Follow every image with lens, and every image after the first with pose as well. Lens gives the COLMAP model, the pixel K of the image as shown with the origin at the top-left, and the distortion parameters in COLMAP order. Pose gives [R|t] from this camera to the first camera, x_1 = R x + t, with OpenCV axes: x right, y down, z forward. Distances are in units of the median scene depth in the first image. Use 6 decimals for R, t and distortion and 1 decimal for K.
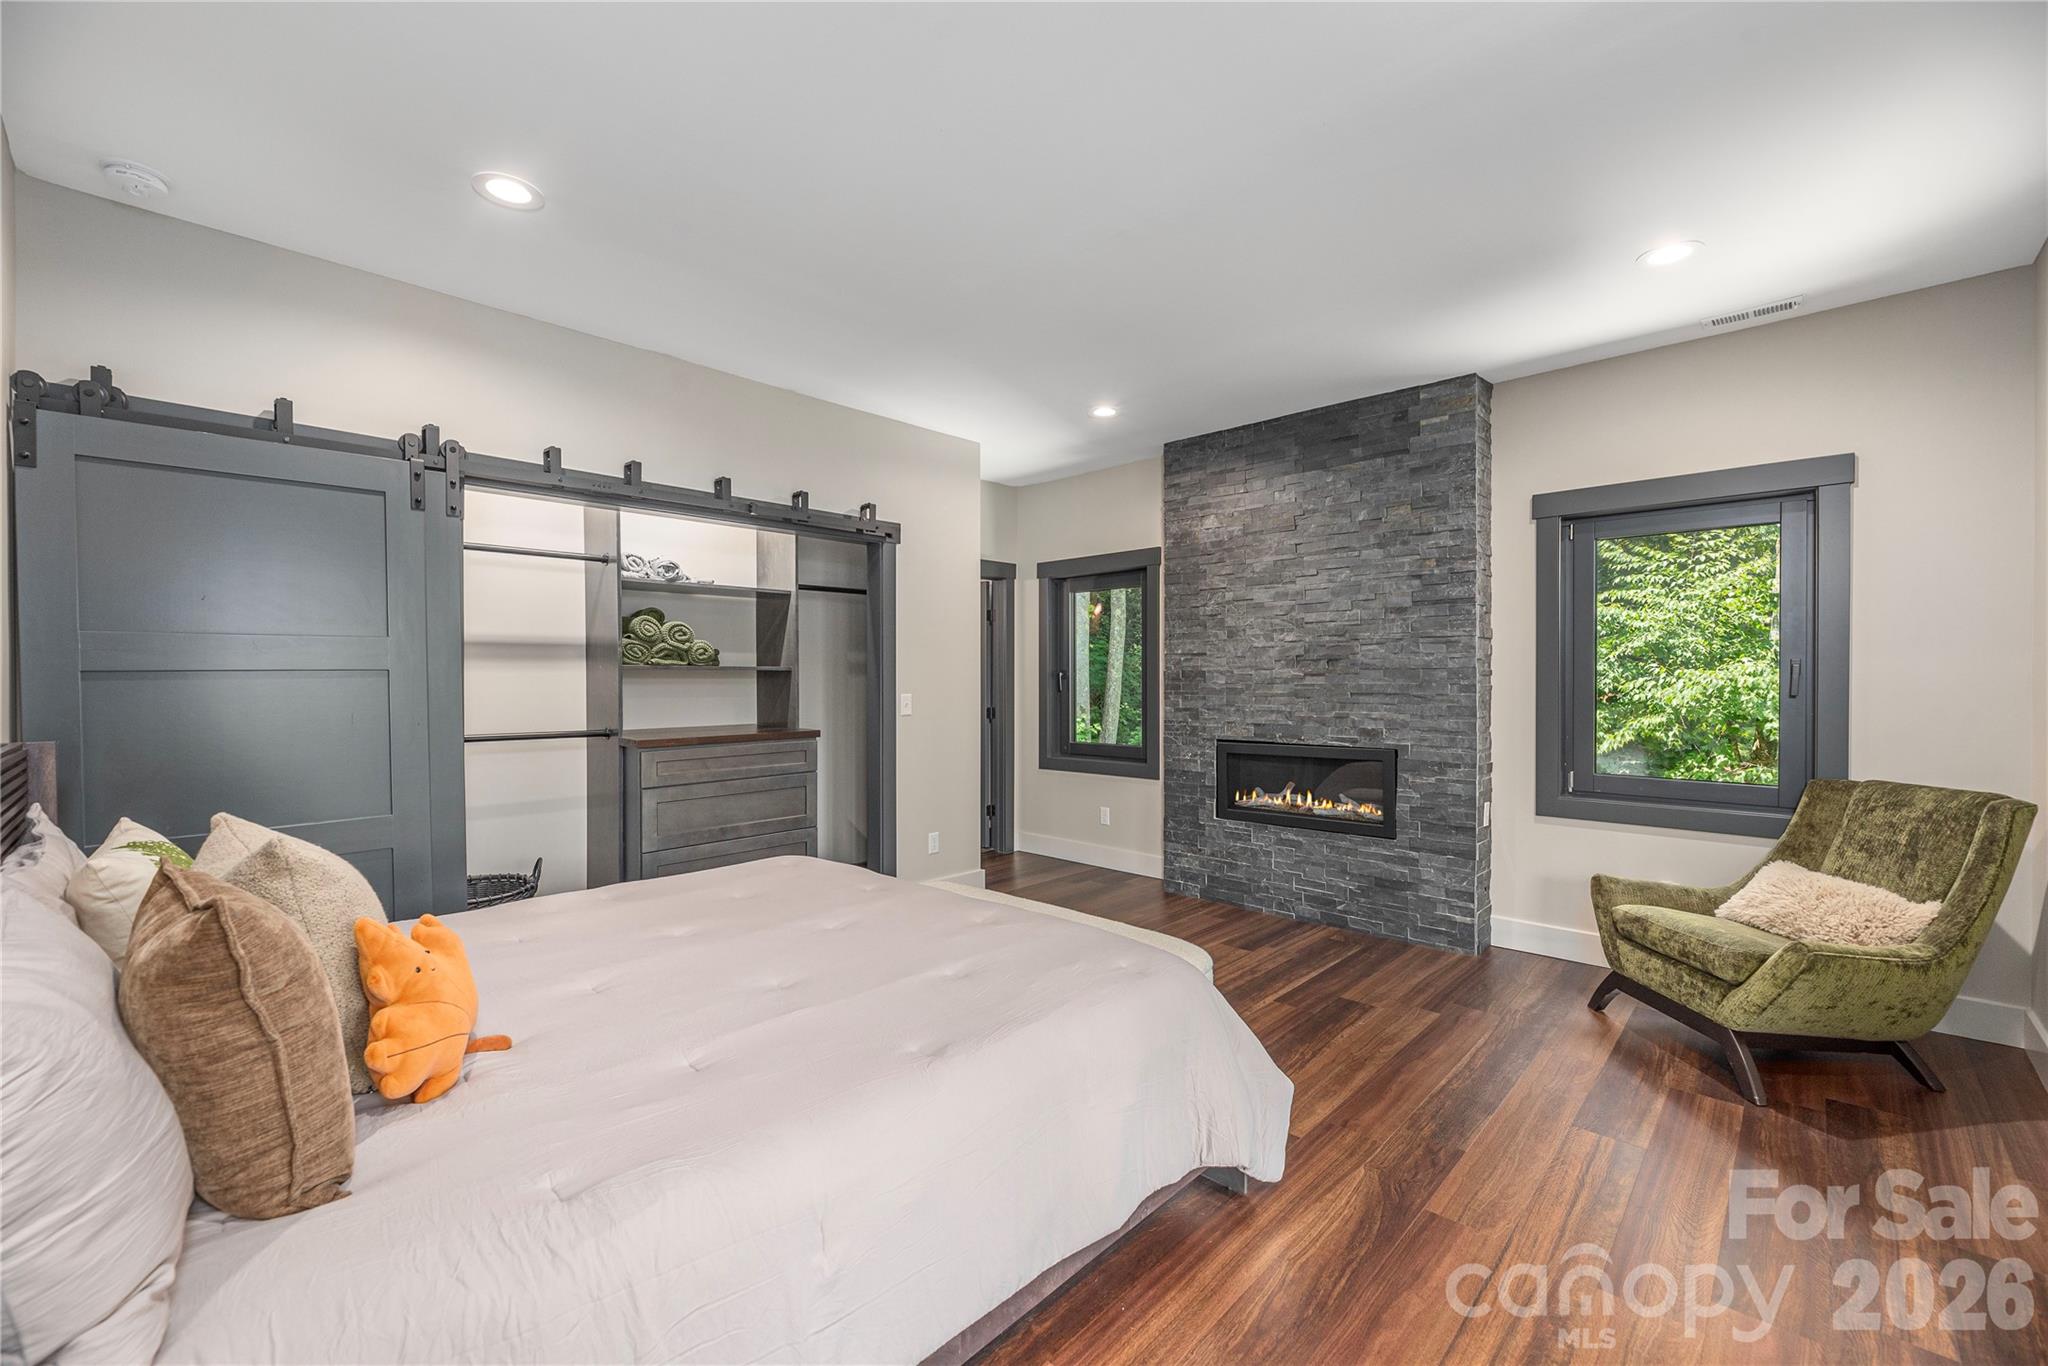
lens RADIAL K [[839.5, 0, 1019.8], [0, 839.5, 683.5], [0, 0, 1]] dist [-0.002224, 0.000837]
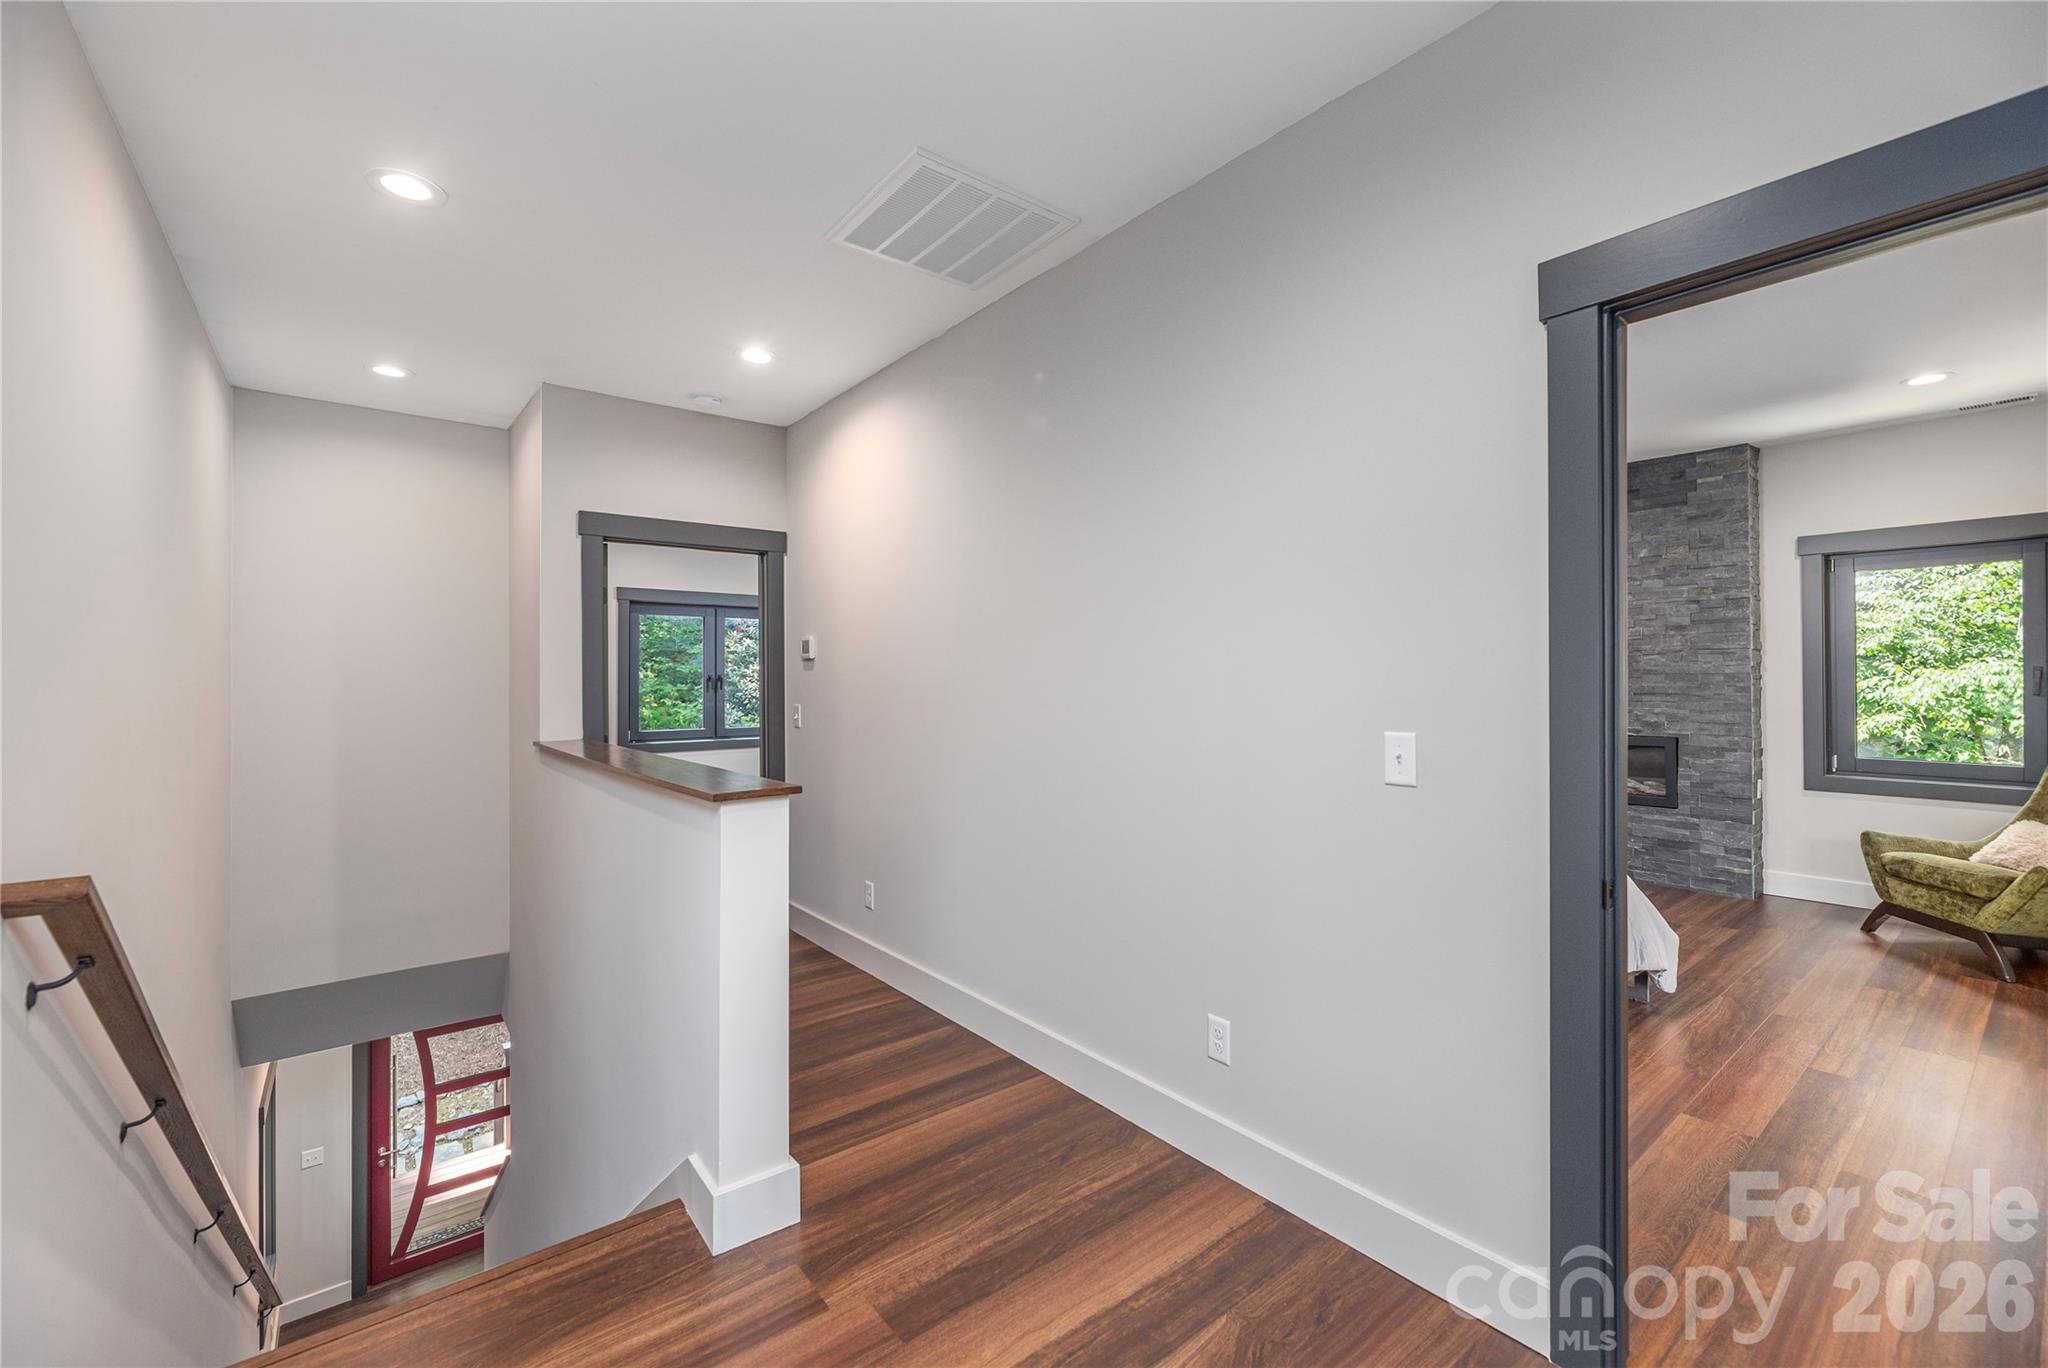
lens RADIAL K [[839.5, 0, 1035.2], [0, 839.5, 672.9], [0, 0, 1]] dist [-0.002224, 0.000837]
pose [[0.990824, -0.003650, -0.135112, -0.351955], [0.002245, 0.999942, -0.010550, -0.008355], [0.135142, 0.010150, 0.990774, -0.399735]]
